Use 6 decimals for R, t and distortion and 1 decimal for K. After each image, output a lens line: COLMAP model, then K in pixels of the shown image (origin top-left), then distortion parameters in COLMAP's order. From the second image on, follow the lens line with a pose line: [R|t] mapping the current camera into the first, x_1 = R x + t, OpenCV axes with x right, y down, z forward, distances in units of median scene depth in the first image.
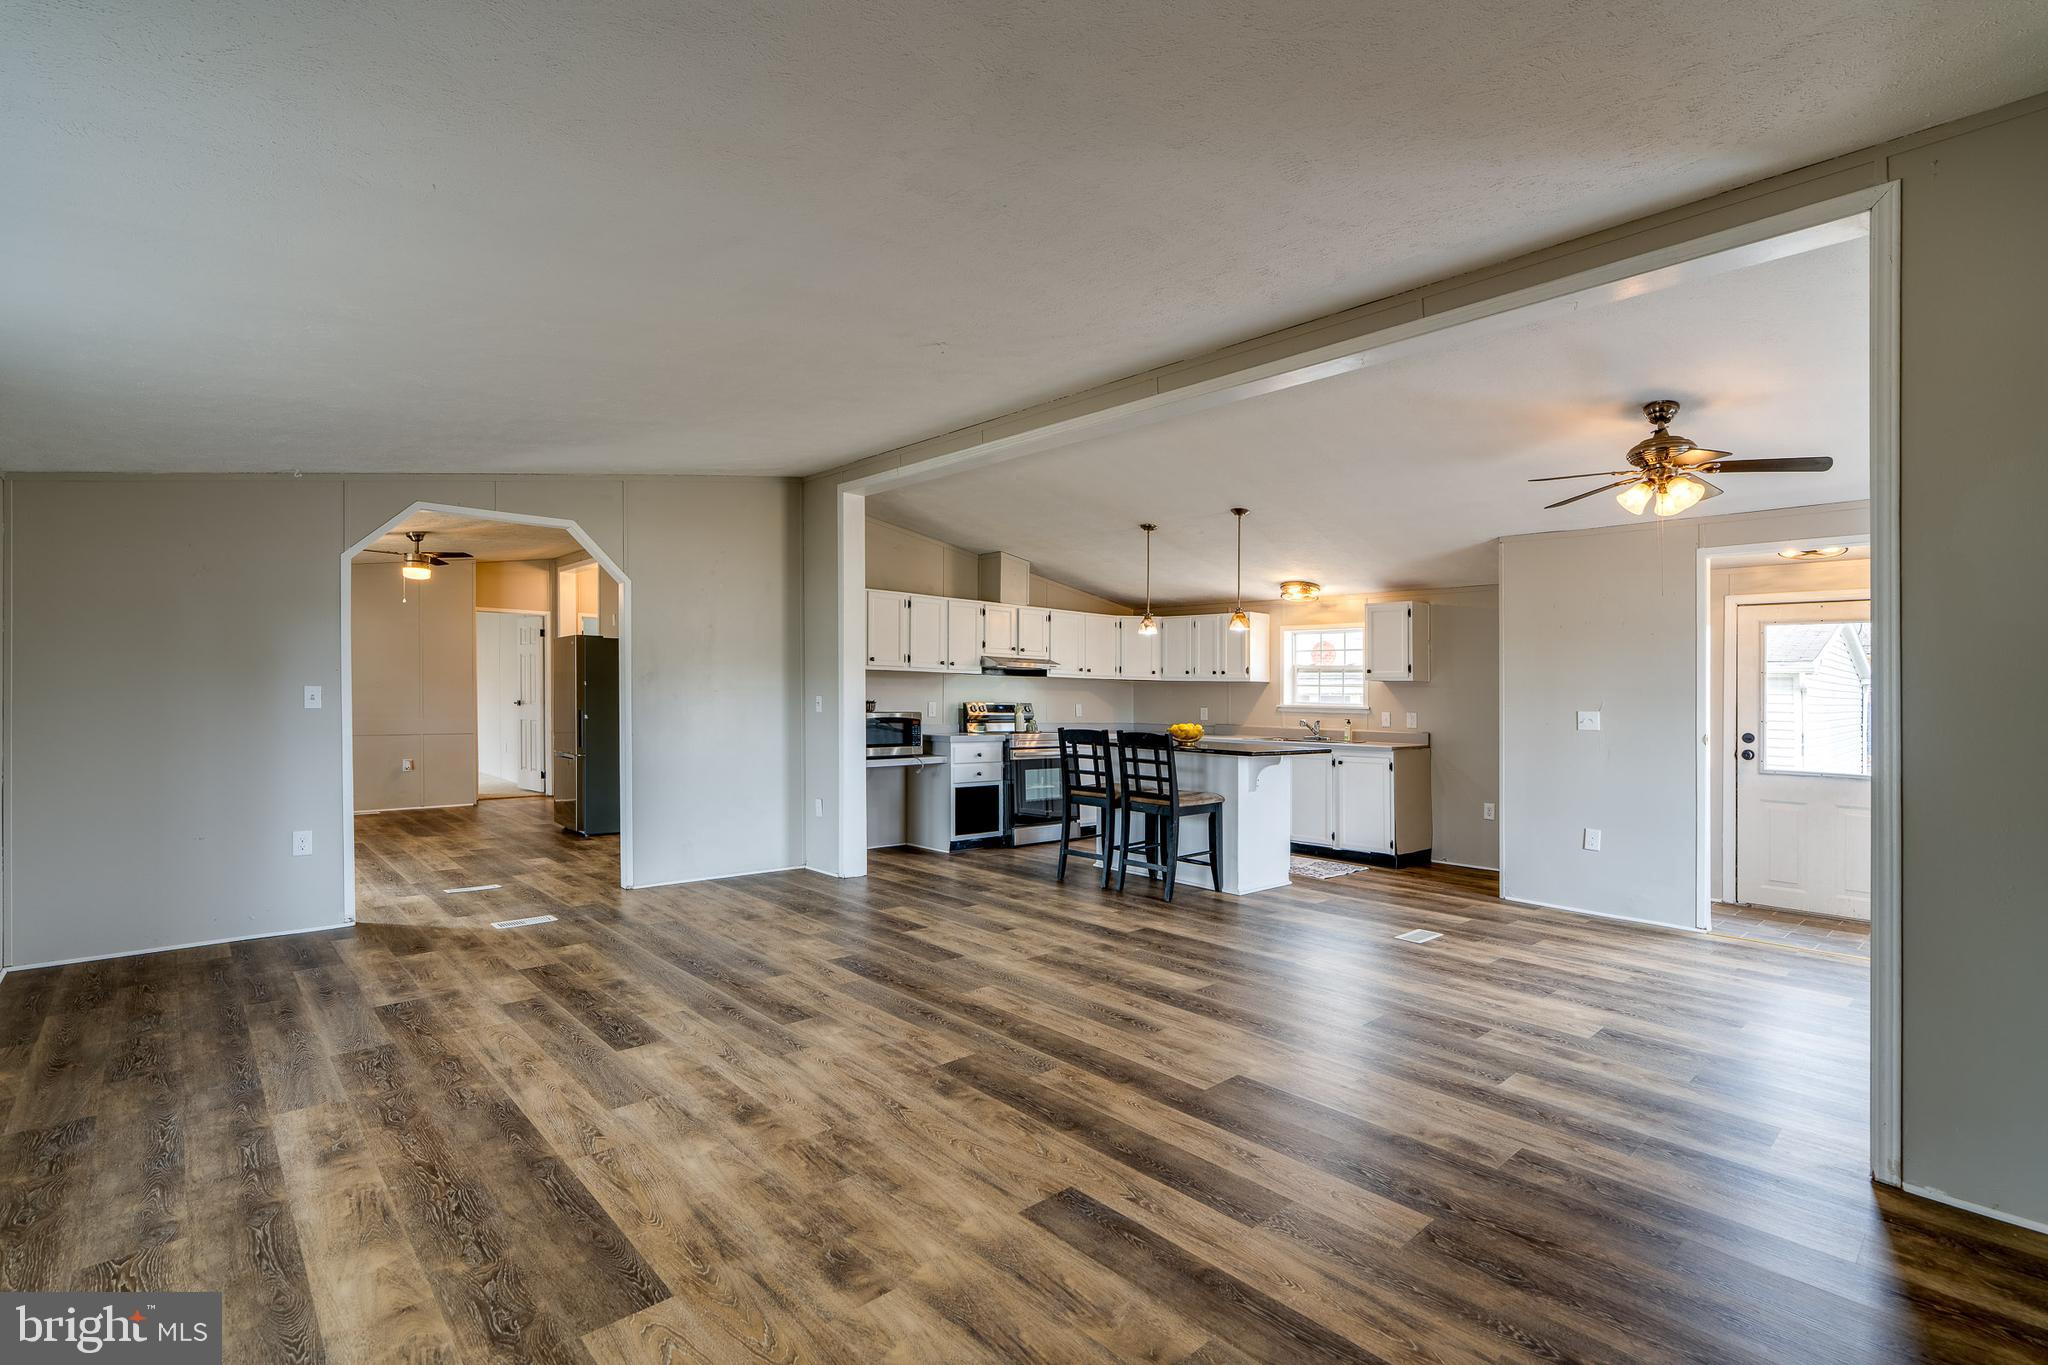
lens RADIAL K [[932.1, 0, 997.5], [0, 932.1, 694.9], [0, 0, 1]] dist [-0.006166, 0.002648]
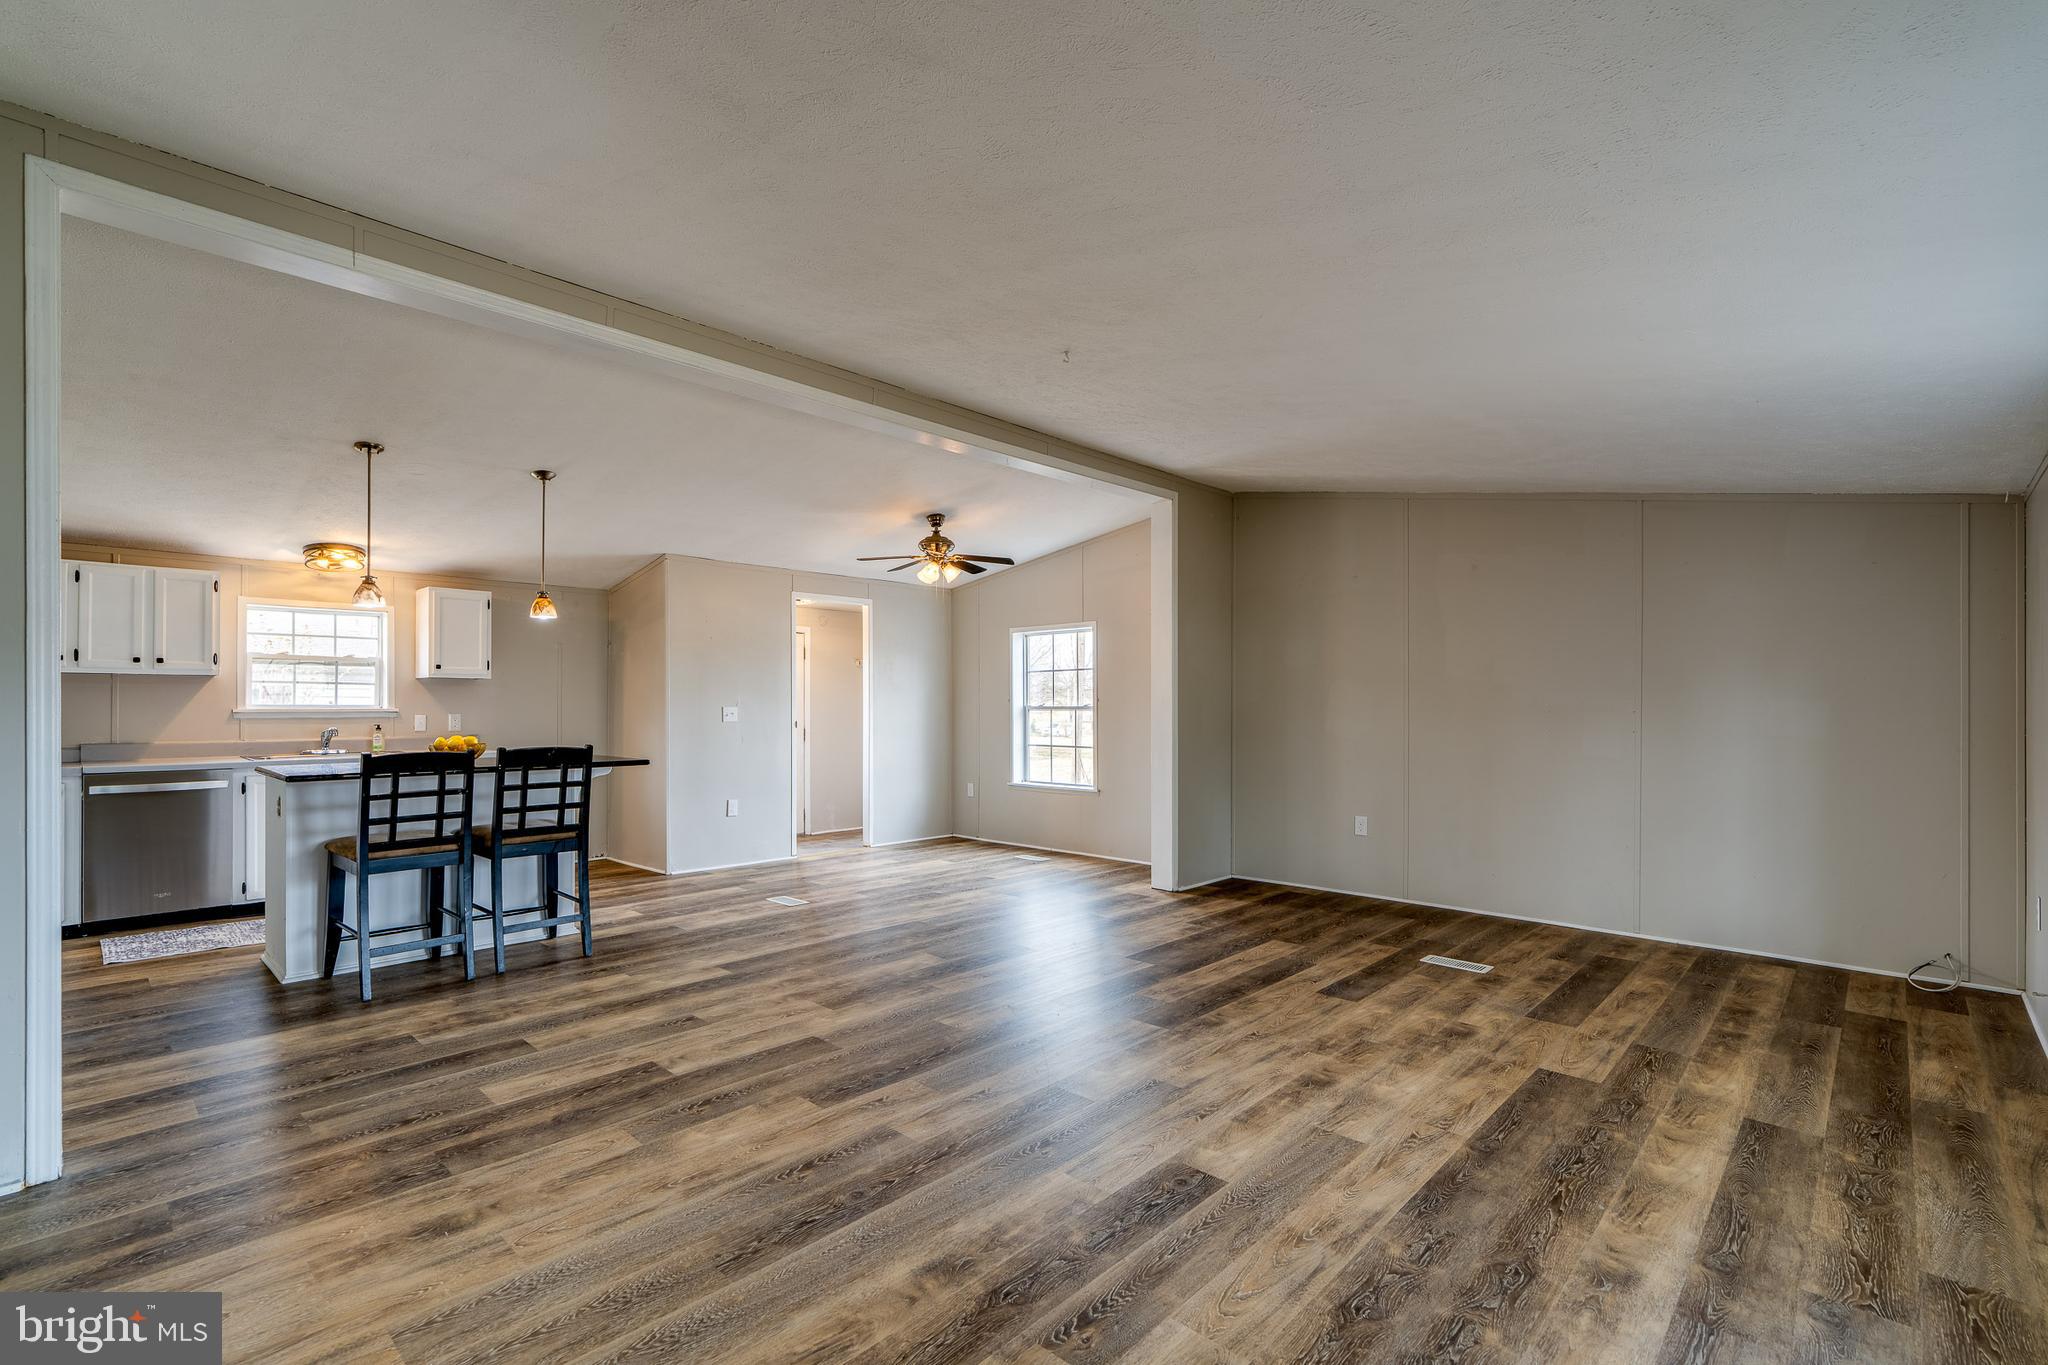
lens RADIAL K [[932.1, 0, 1031.6], [0, 932.1, 675.2], [0, 0, 1]] dist [-0.006166, 0.002648]
pose [[-0.092878, 0.012424, 0.995600, -0.938709], [-0.001881, 0.999918, -0.012654, -0.014923], [-0.995676, -0.003048, -0.092847, 1.003922]]
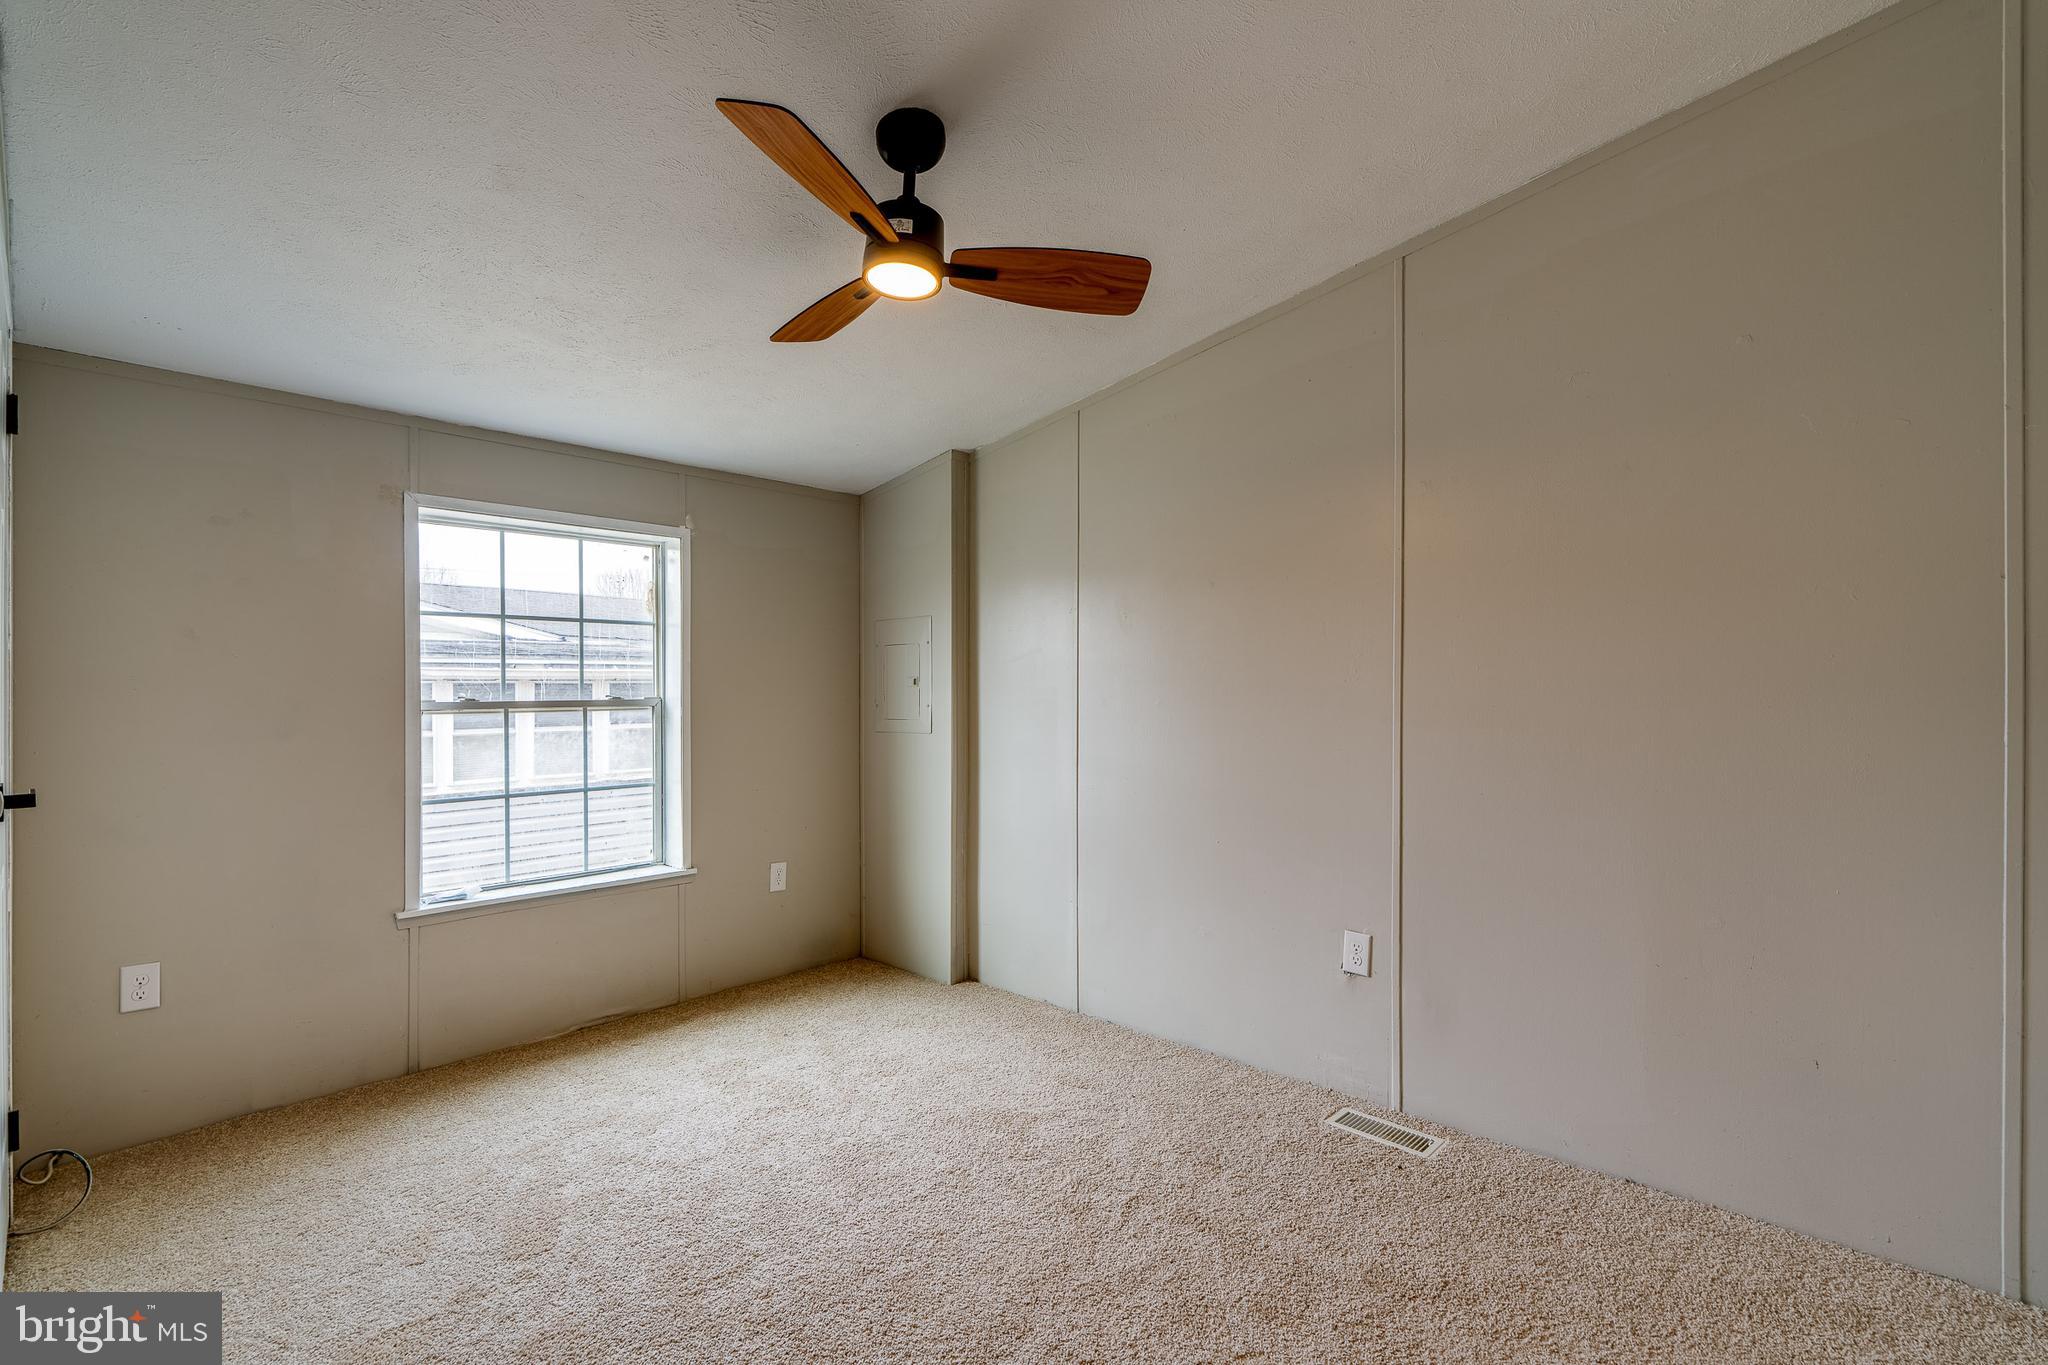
lens RADIAL K [[932.1, 0, 1028.4], [0, 932.1, 672.2], [0, 0, 1]] dist [-0.006166, 0.002648]
pose [[-0.993163, -0.017076, -0.115480, 0.721700], [-0.014613, 0.999648, -0.022141, 0.014049], [0.115818, -0.020302, -0.993063, 1.664031]]
